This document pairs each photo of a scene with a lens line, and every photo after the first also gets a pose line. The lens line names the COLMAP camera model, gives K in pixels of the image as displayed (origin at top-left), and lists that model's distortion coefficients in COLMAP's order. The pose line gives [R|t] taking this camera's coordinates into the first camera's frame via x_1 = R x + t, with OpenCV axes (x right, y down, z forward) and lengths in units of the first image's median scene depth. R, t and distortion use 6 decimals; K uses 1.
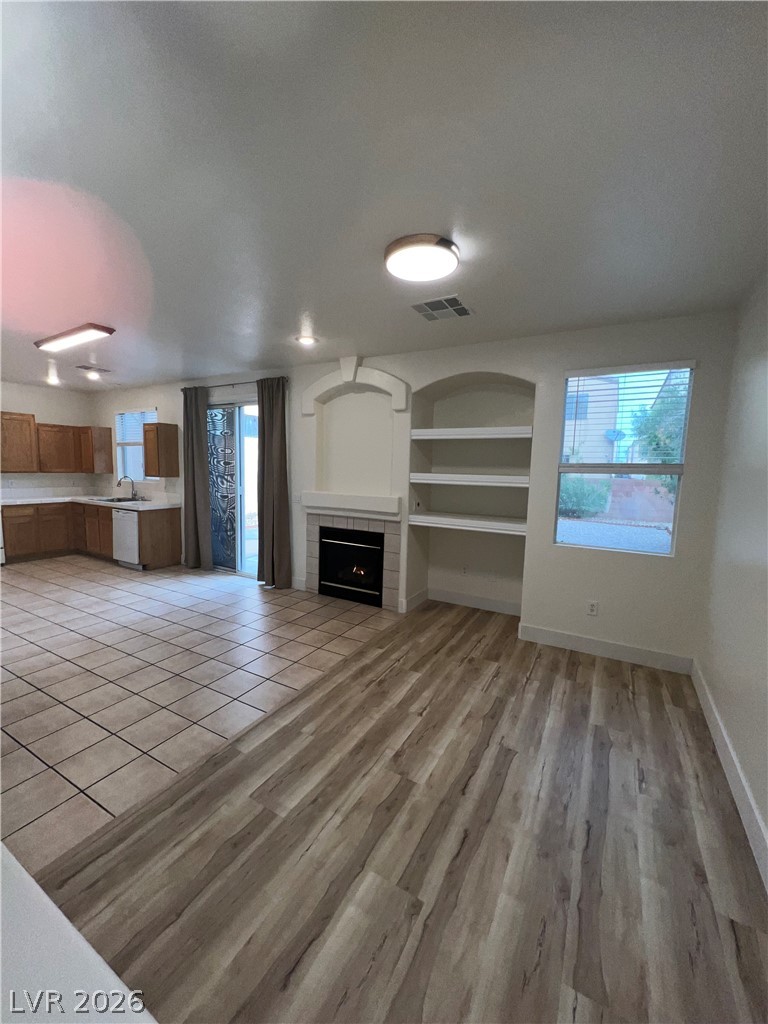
lens RADIAL K [[411.6, 0, 380.9], [0, 411.6, 513.2], [0, 0, 1]] dist [0.000199, -0.000058]
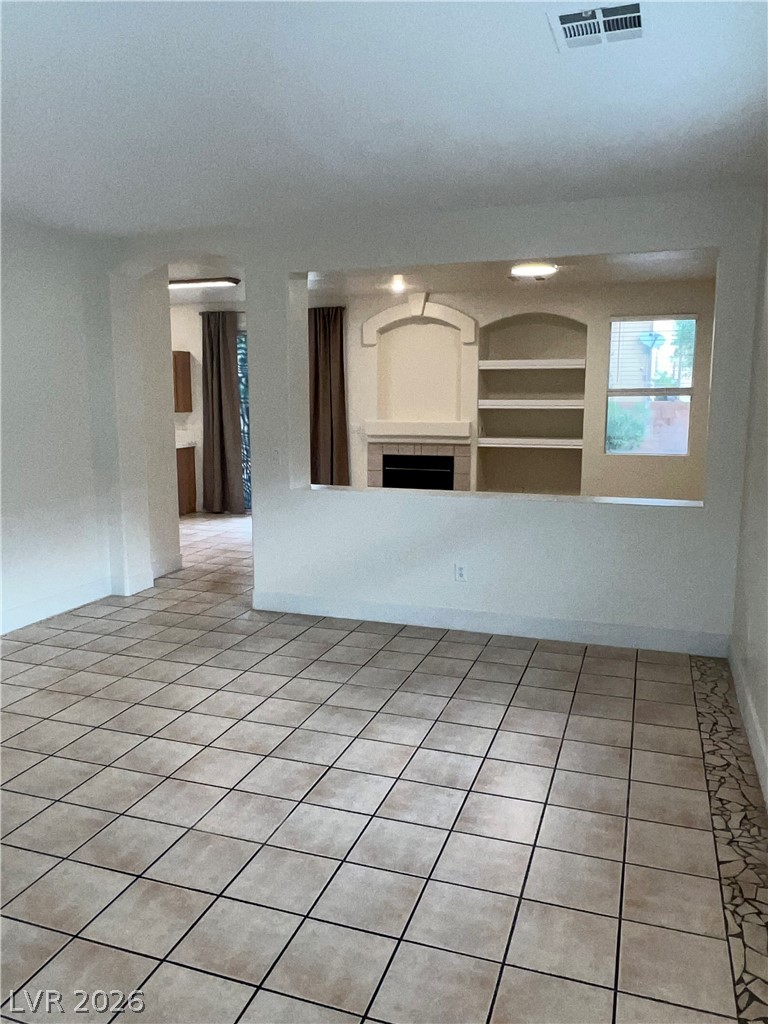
lens RADIAL K [[778.0, 0, 384.0], [0, 778.0, 512.0], [0, 0, 1]] dist [-0.000100, 0.000587]
pose [[0.983189, -0.050970, 0.175331, -0.552946], [0.043494, 0.997984, 0.046222, 0.094432], [-0.177334, -0.037819, 0.983424, -1.012189]]
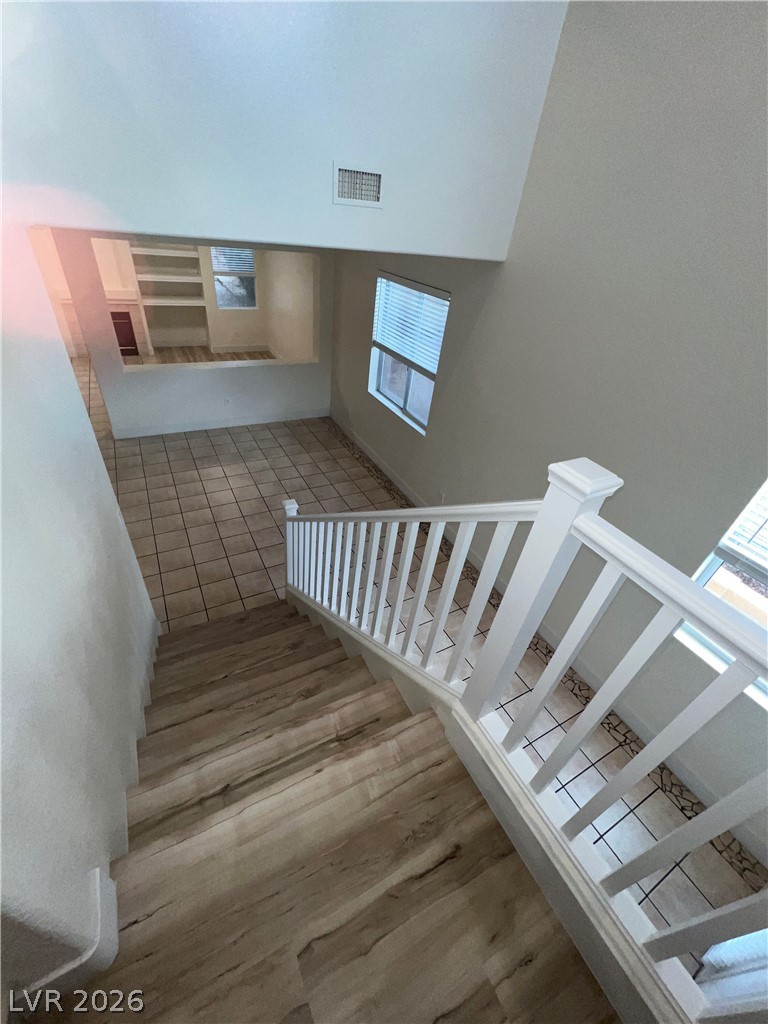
lens RADIAL K [[411.6, 0, 380.9], [0, 411.6, 513.2], [0, 0, 1]] dist [0.000199, -0.000058]
pose [[0.530522, -0.473472, 0.703115, -1.145949], [0.005139, 0.831248, 0.555879, -0.227720], [-0.847656, -0.291292, 0.443428, -1.064295]]
